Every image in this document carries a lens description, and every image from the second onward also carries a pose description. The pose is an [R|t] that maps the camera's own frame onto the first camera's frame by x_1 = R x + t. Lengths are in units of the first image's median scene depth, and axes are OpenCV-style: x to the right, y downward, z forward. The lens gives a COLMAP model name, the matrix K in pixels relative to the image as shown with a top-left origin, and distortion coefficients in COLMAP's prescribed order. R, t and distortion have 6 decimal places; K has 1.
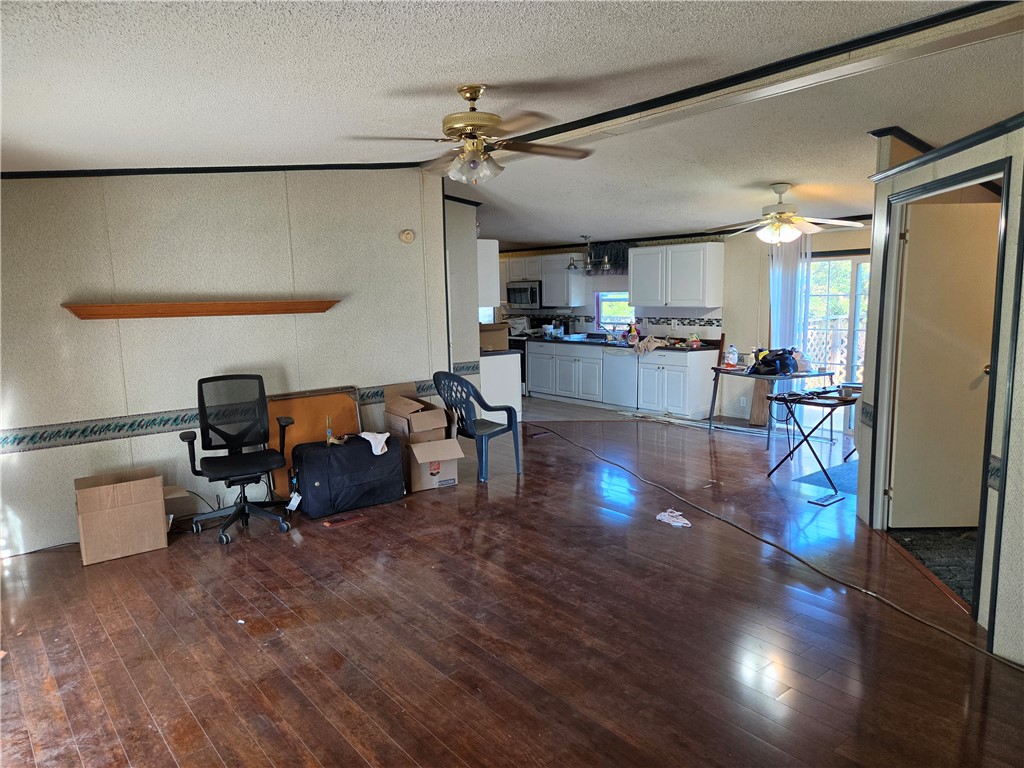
lens RADIAL K [[693.5, 0, 512.0], [0, 693.5, 384.0], [0, 0, 1]] dist [0.004251, 0.001154]
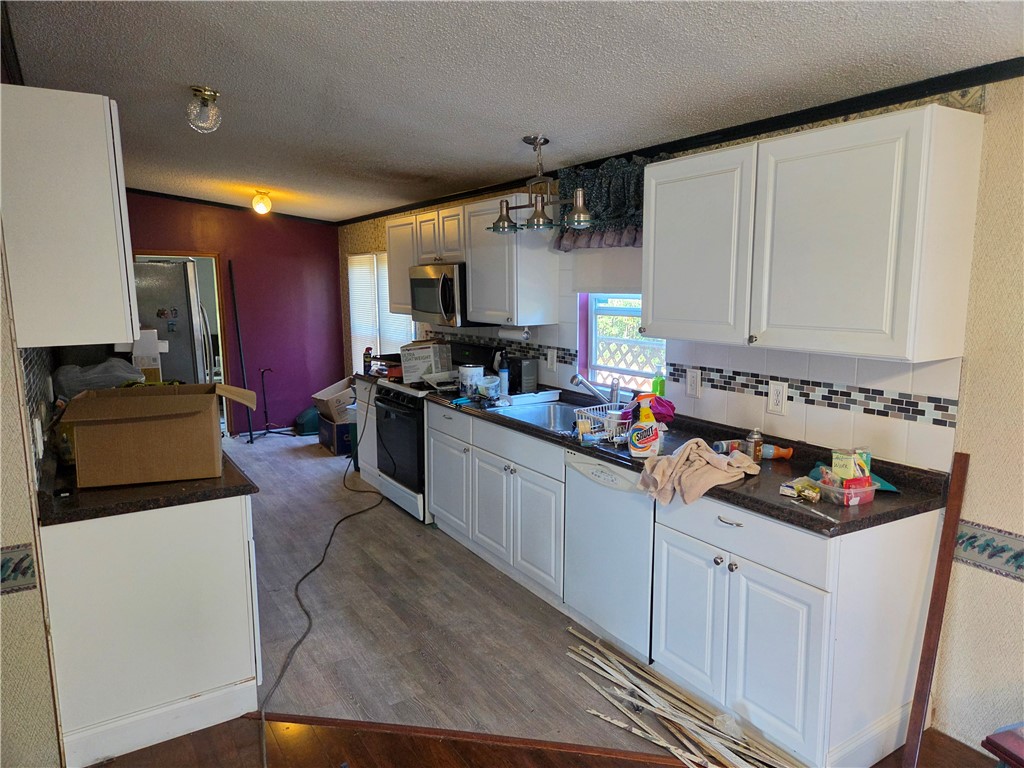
lens RADIAL K [[693.5, 0, 512.0], [0, 693.5, 384.0], [0, 0, 1]] dist [0.004251, 0.001154]
pose [[0.990183, 0.031406, -0.136200, 0.155792], [-0.029502, 0.999437, 0.015976, -0.094040], [0.136625, -0.011801, 0.990553, 0.665847]]
